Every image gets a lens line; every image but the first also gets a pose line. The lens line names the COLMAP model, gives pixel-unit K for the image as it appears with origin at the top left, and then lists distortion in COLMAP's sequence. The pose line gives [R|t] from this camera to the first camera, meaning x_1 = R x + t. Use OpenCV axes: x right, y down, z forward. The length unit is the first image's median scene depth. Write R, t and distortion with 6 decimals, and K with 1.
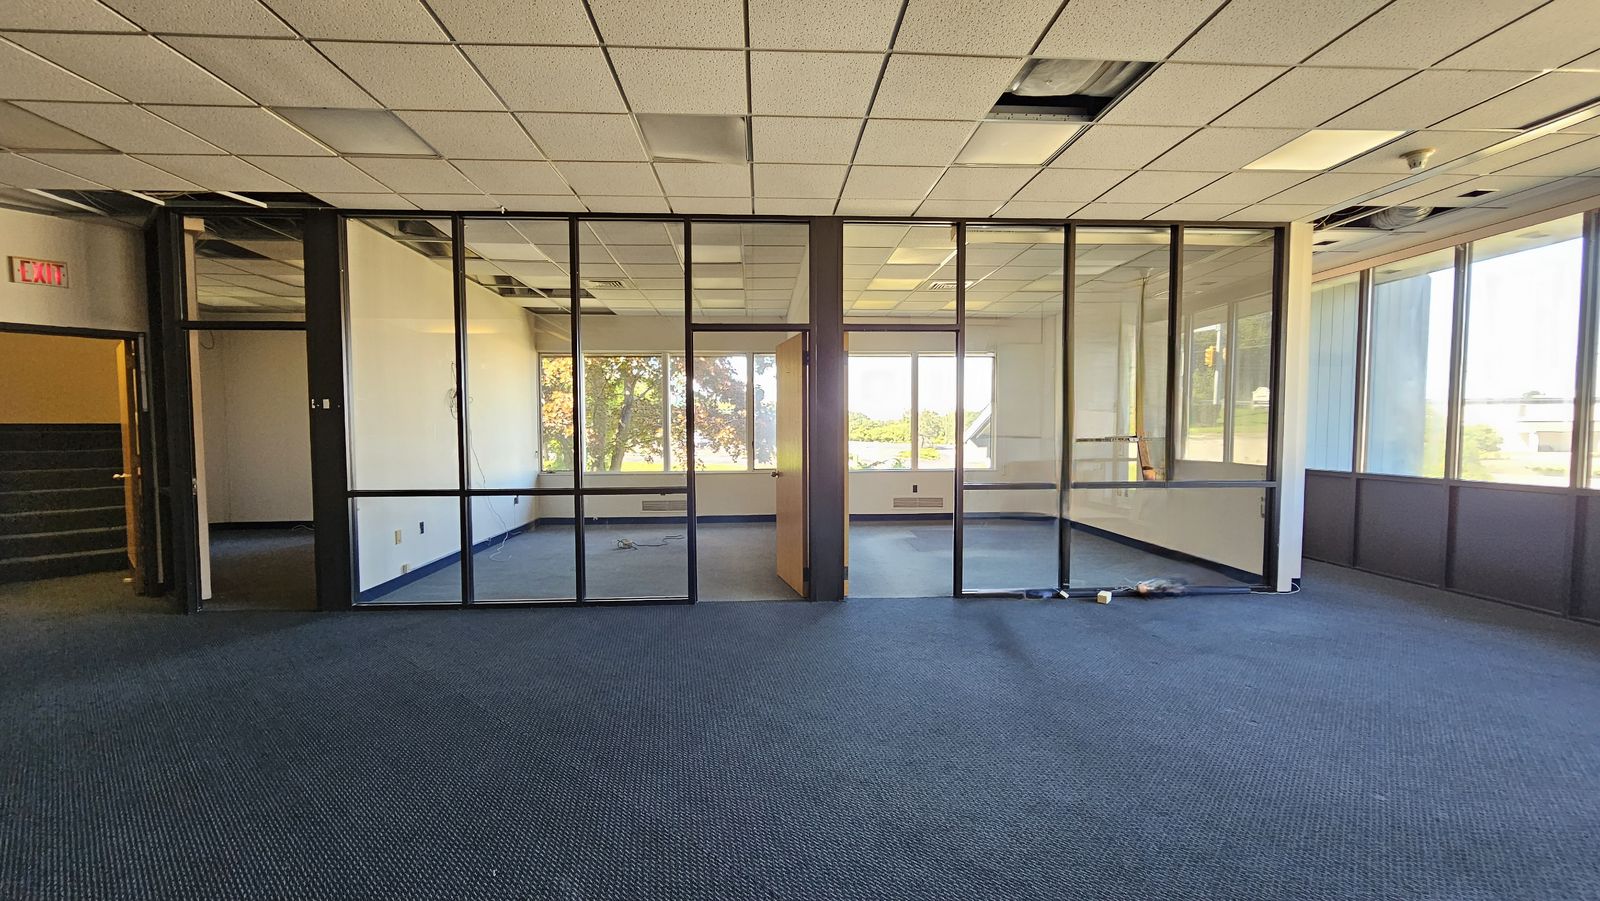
lens RADIAL K [[633.2, 0, 788.4], [0, 633.2, 454.9], [0, 0, 1]] dist [0.000538, 0.000125]
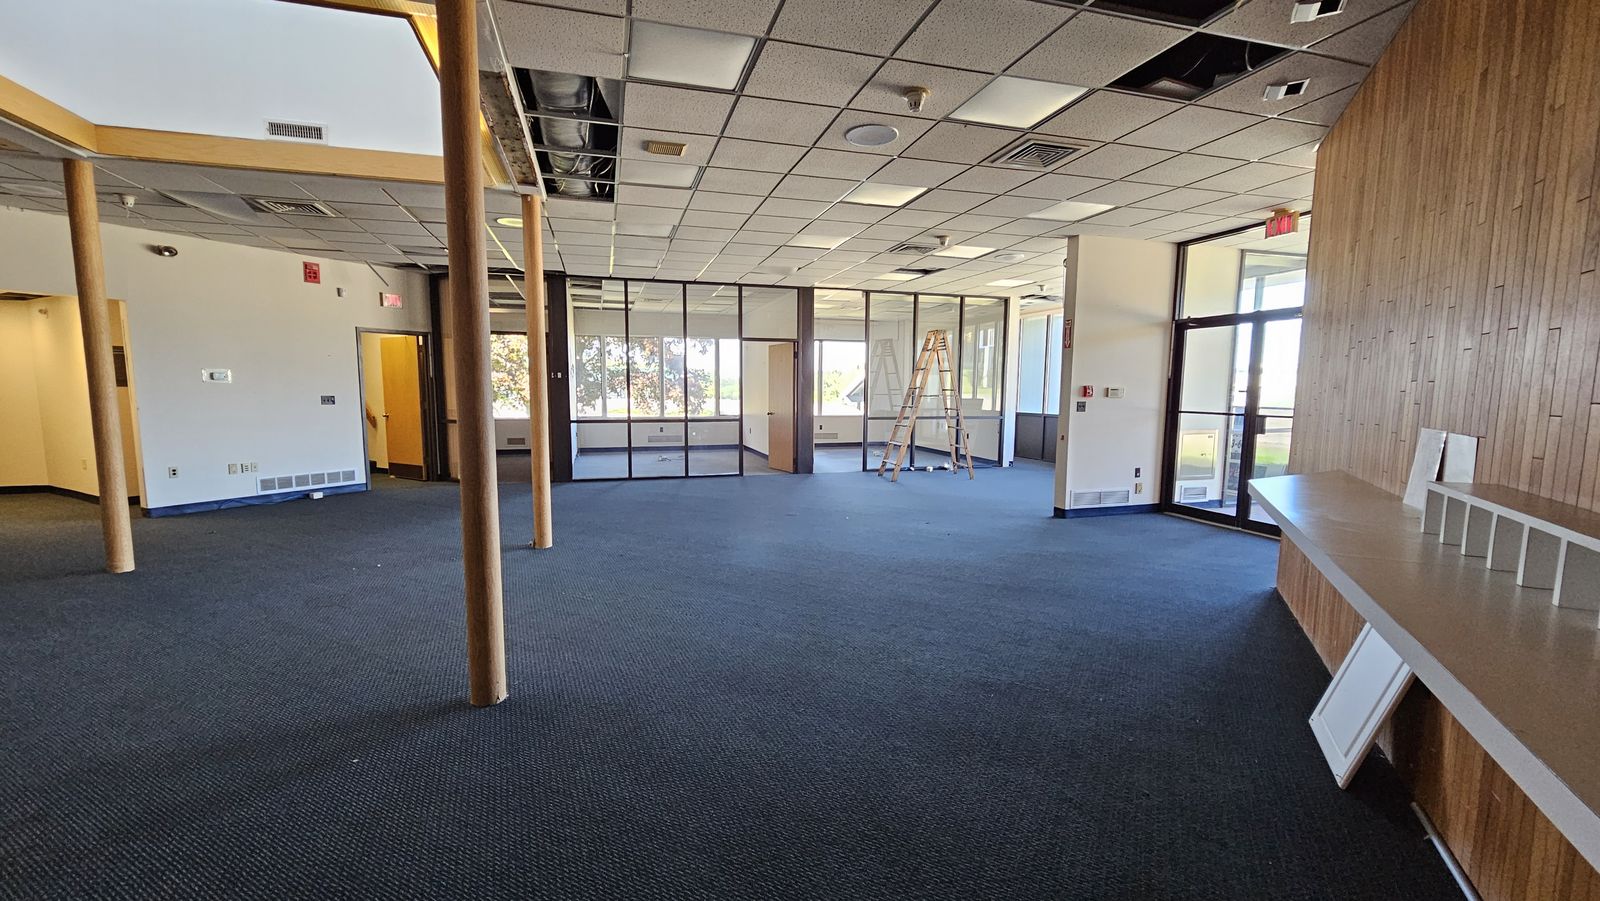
lens RADIAL K [[633.2, 0, 788.4], [0, 633.2, 454.9], [0, 0, 1]] dist [0.000538, 0.000125]
pose [[0.973918, -0.013609, 0.226494, -0.441511], [-0.002425, 0.997518, 0.070364, 0.022947], [-0.226889, -0.069078, 0.971468, -0.951566]]
